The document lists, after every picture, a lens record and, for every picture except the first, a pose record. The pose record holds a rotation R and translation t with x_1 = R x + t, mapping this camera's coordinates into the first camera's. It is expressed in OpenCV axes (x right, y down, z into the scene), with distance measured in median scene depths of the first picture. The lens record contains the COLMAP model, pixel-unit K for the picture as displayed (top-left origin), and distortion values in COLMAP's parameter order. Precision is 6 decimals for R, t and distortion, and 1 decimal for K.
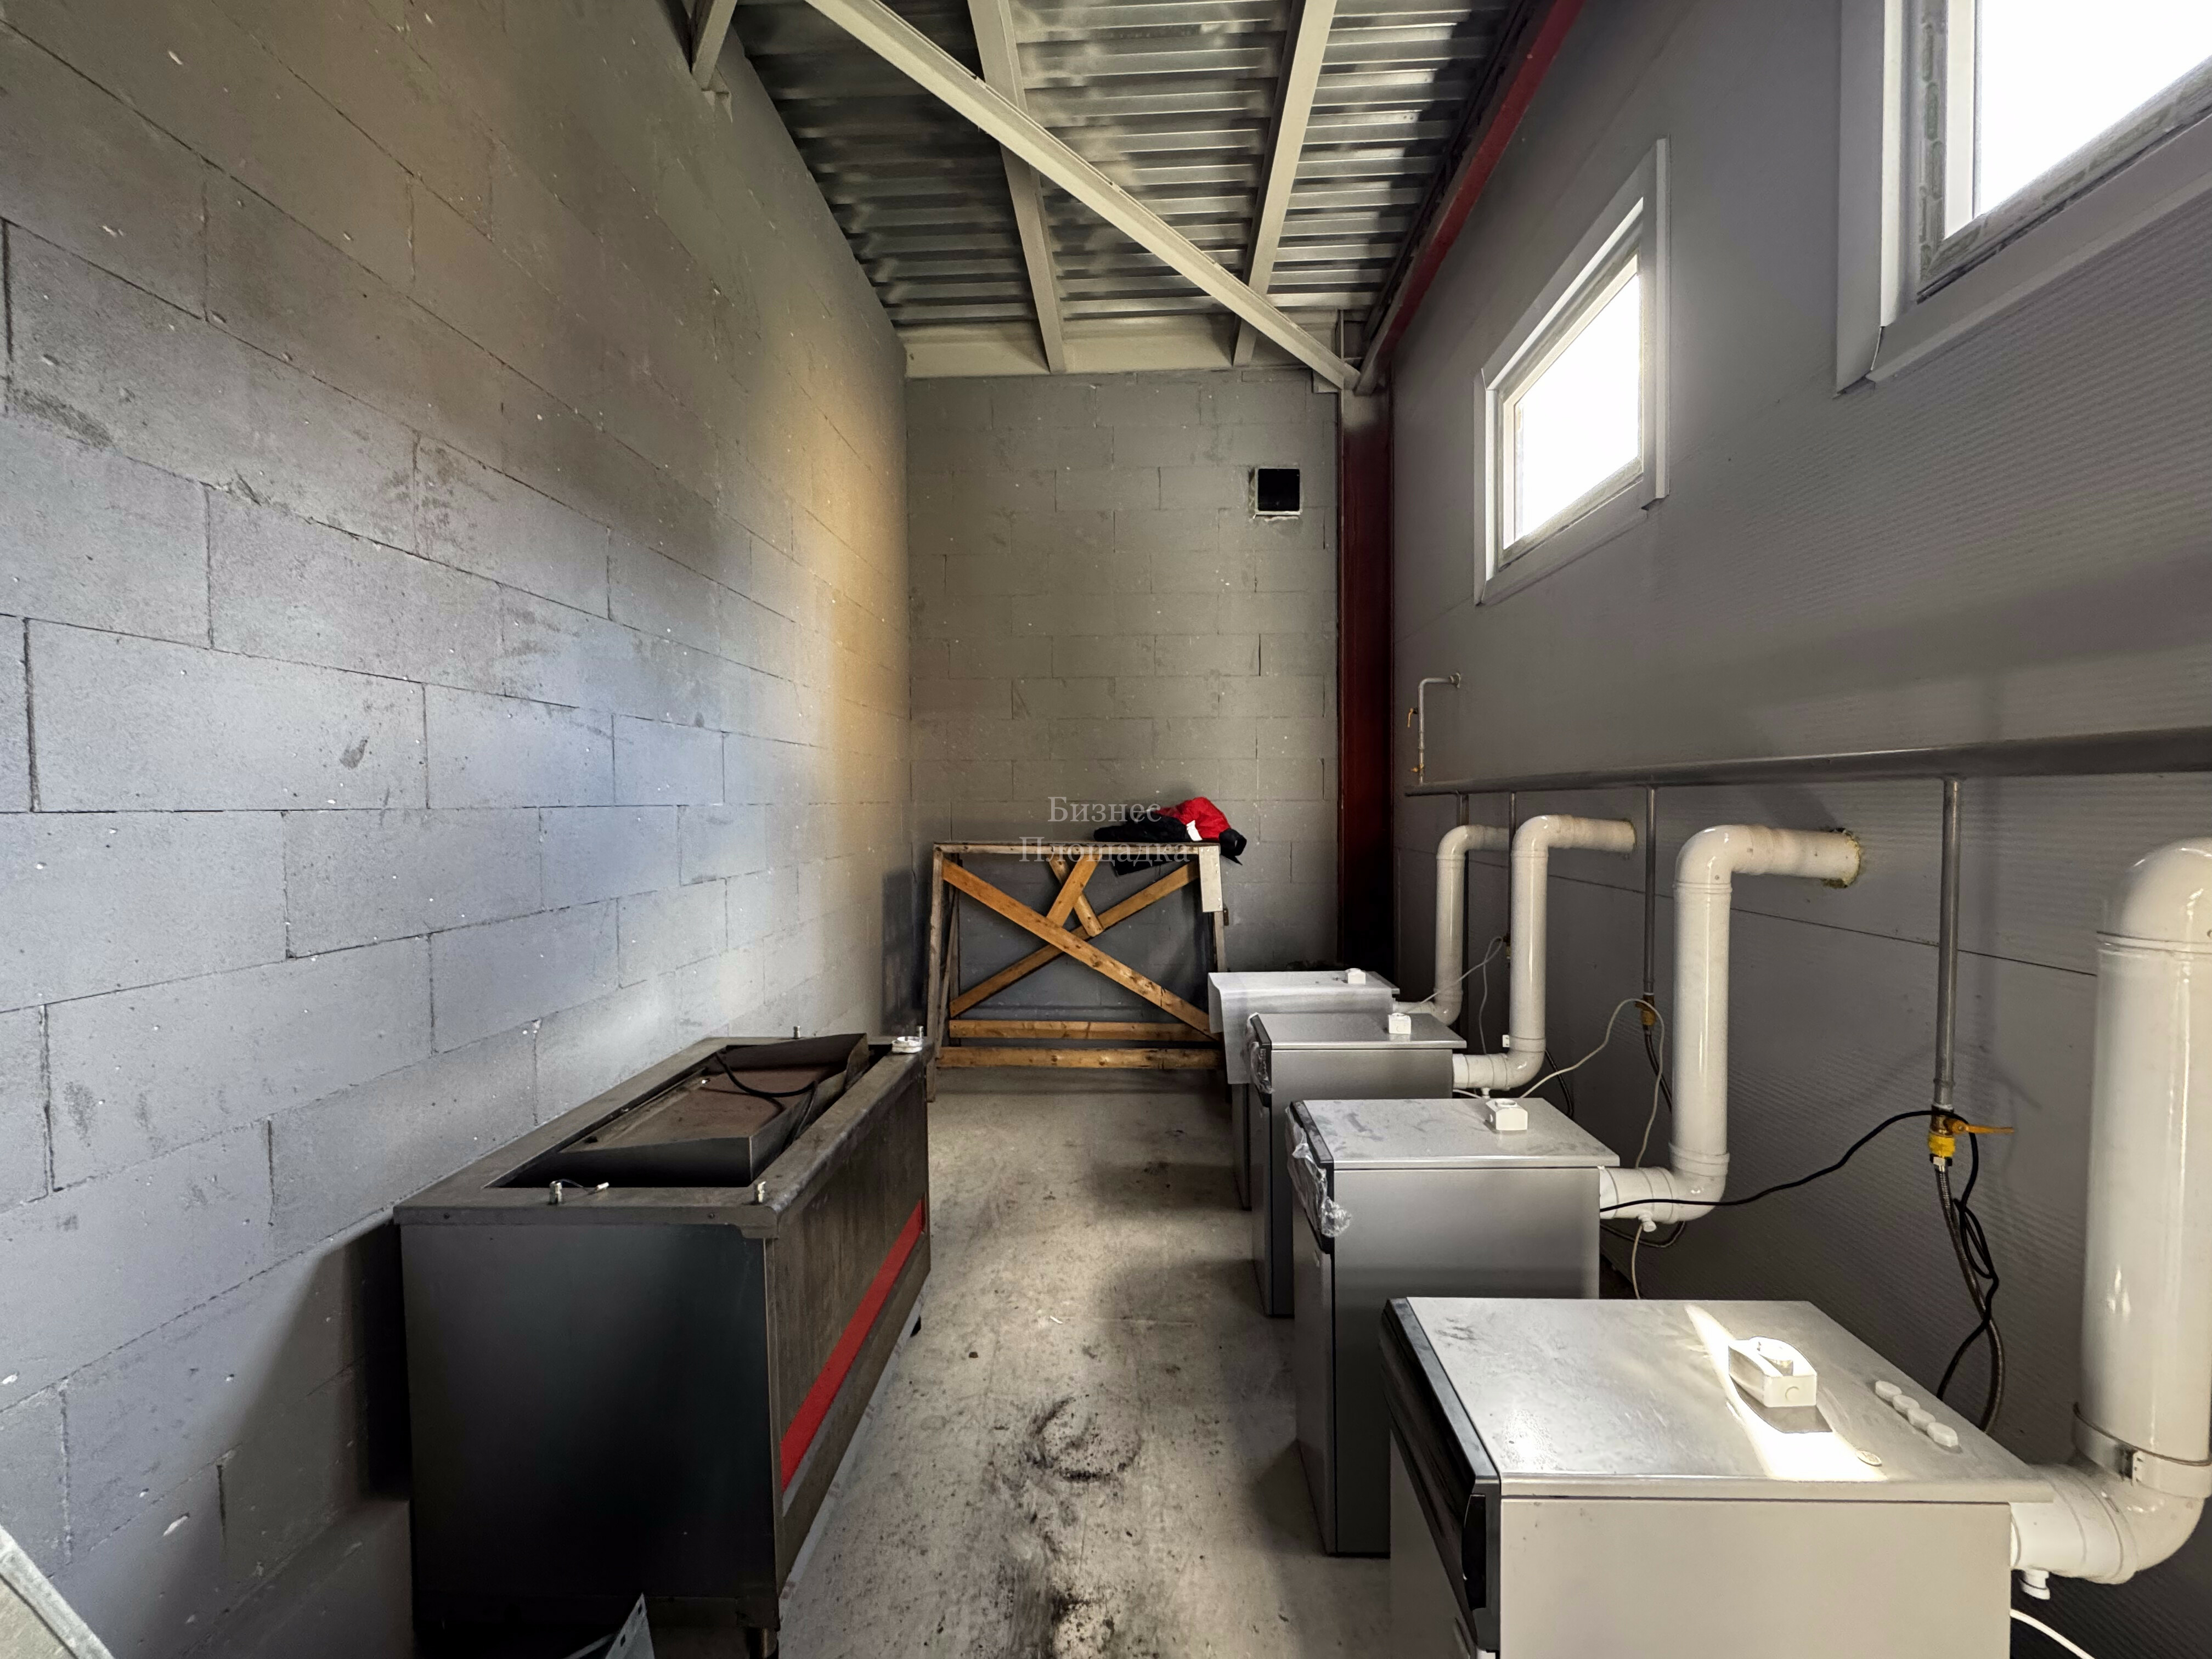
lens RADIAL K [[878.8, 0, 1107.4], [0, 878.8, 832.1], [0, 0, 1]] dist [-0.003812, 0.000450]
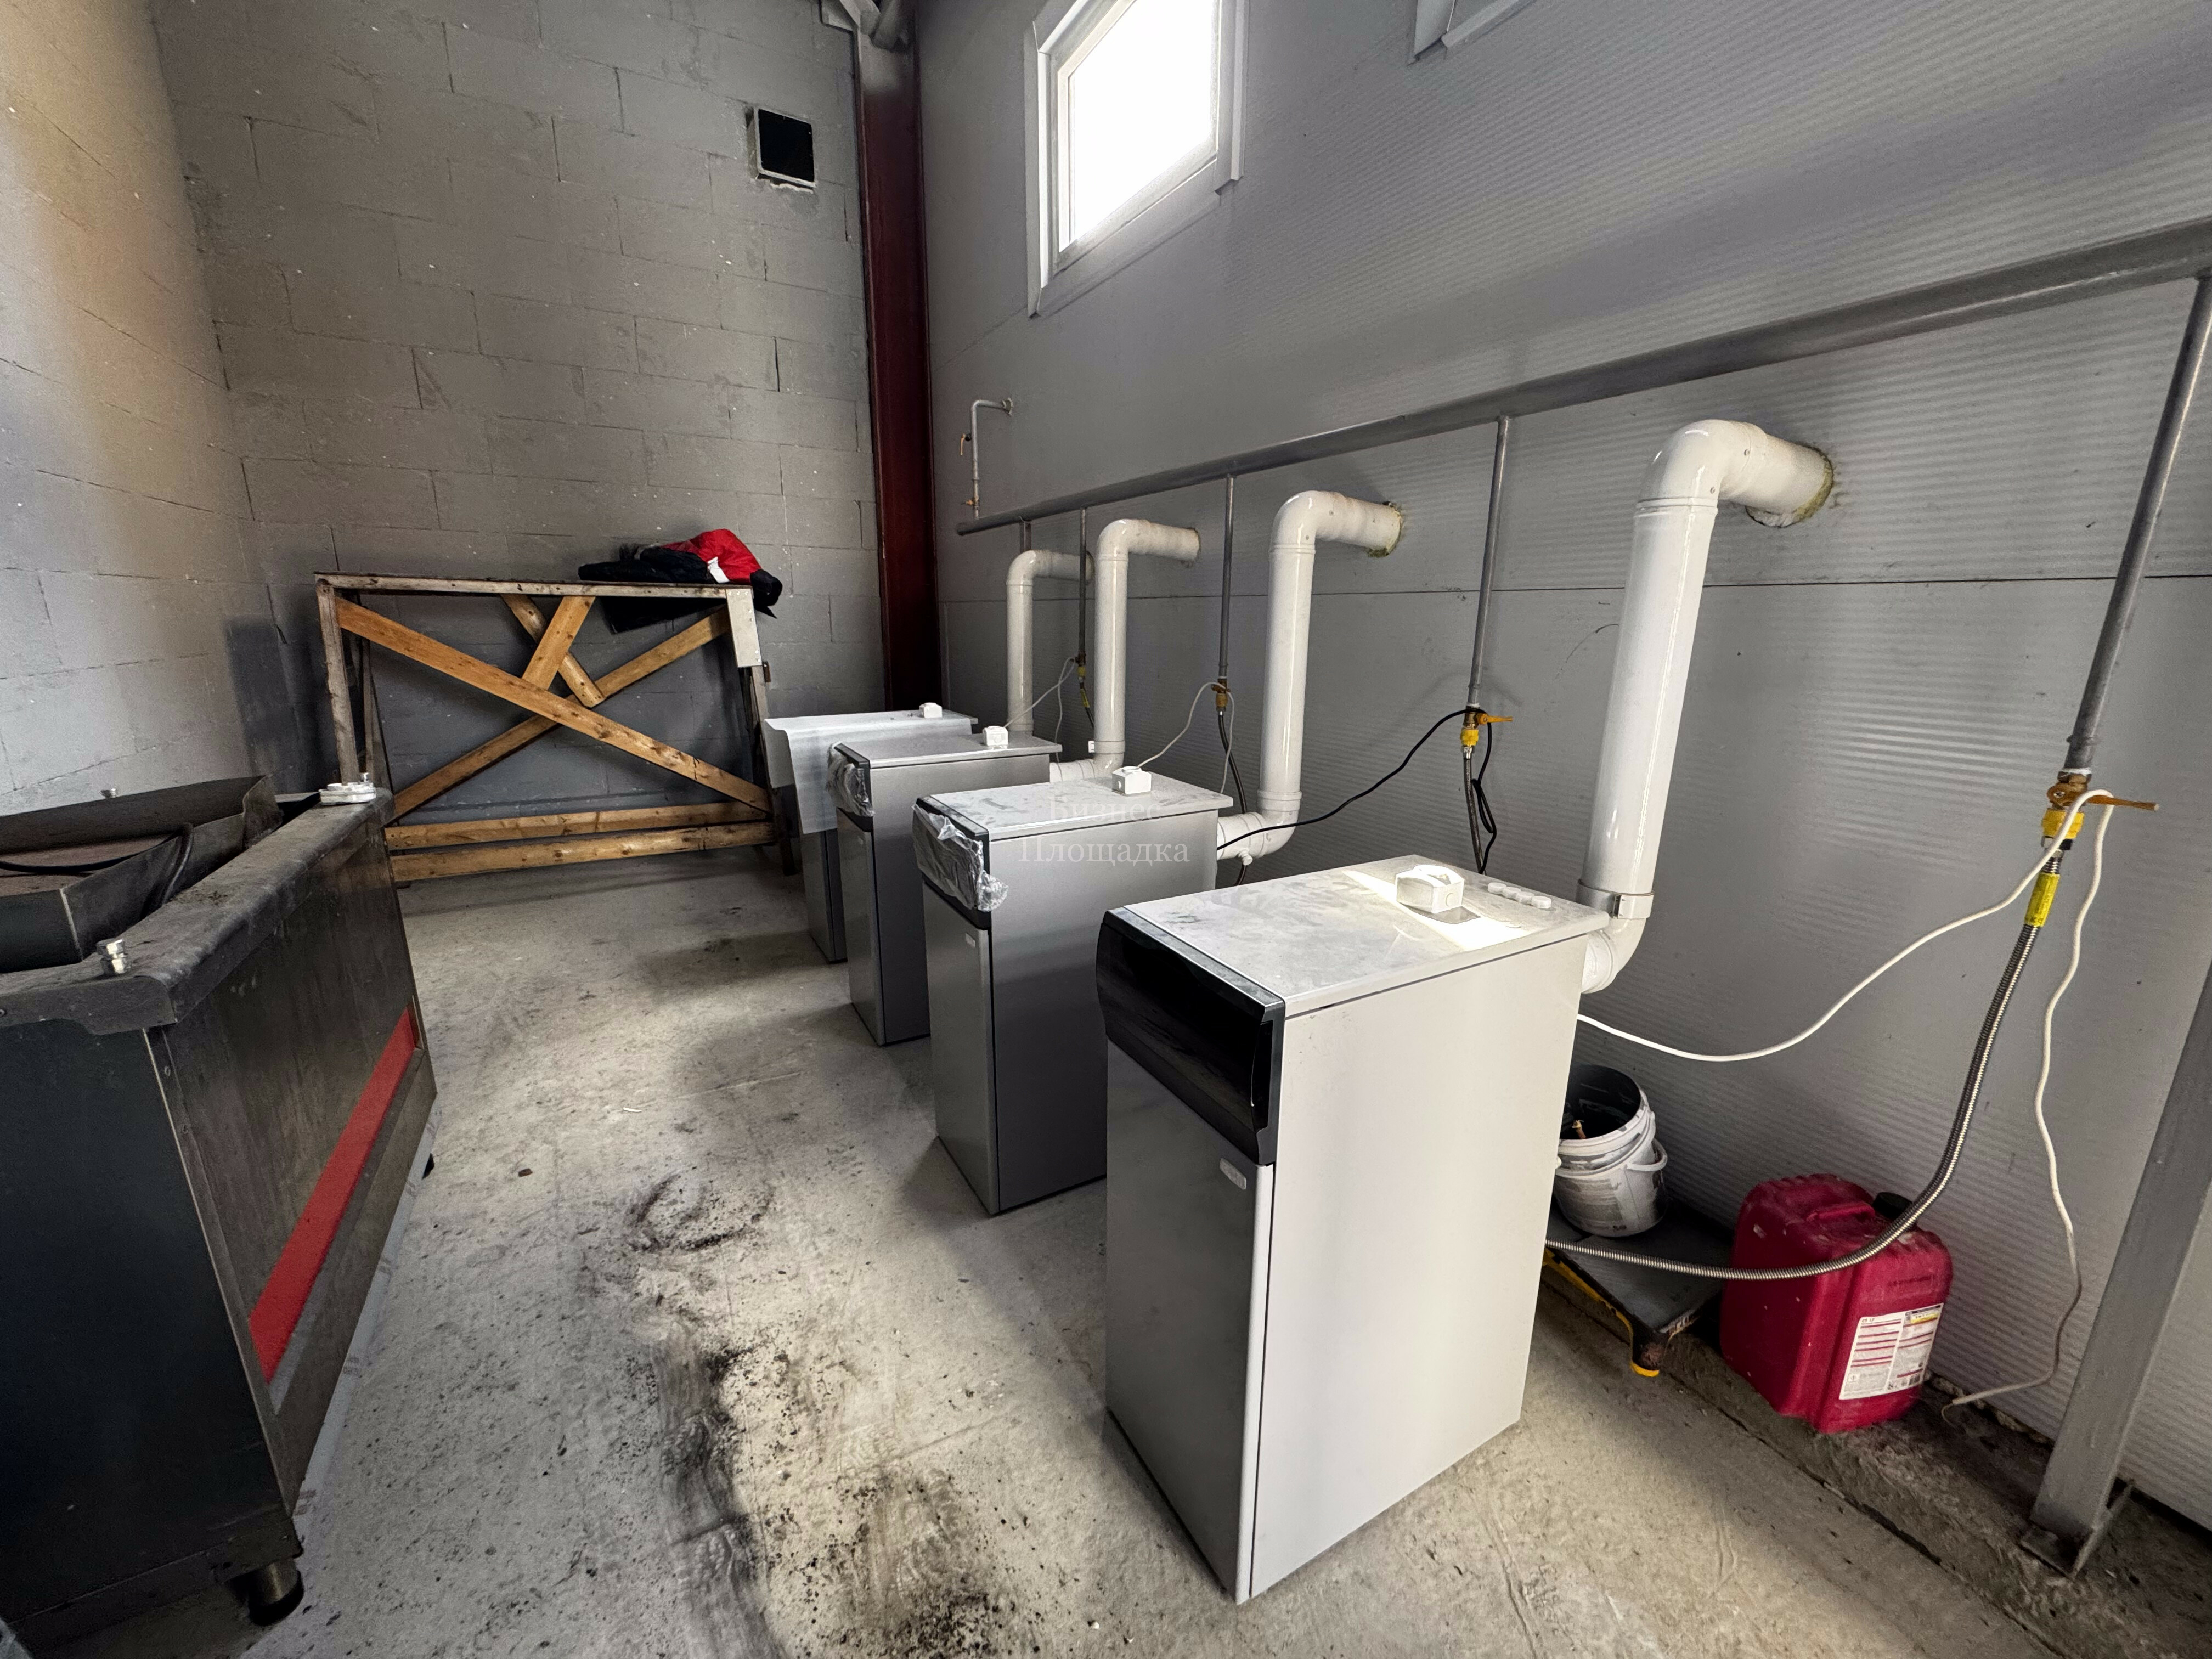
lens RADIAL K [[878.8, 0, 1106.6], [0, 878.8, 829.9], [0, 0, 1]] dist [-0.003812, 0.000450]
pose [[0.852223, -0.108650, 0.511772, -0.084940], [0.000367, 0.978322, 0.207087, 0.141948], [-0.523178, -0.176297, 0.833789, 0.130253]]
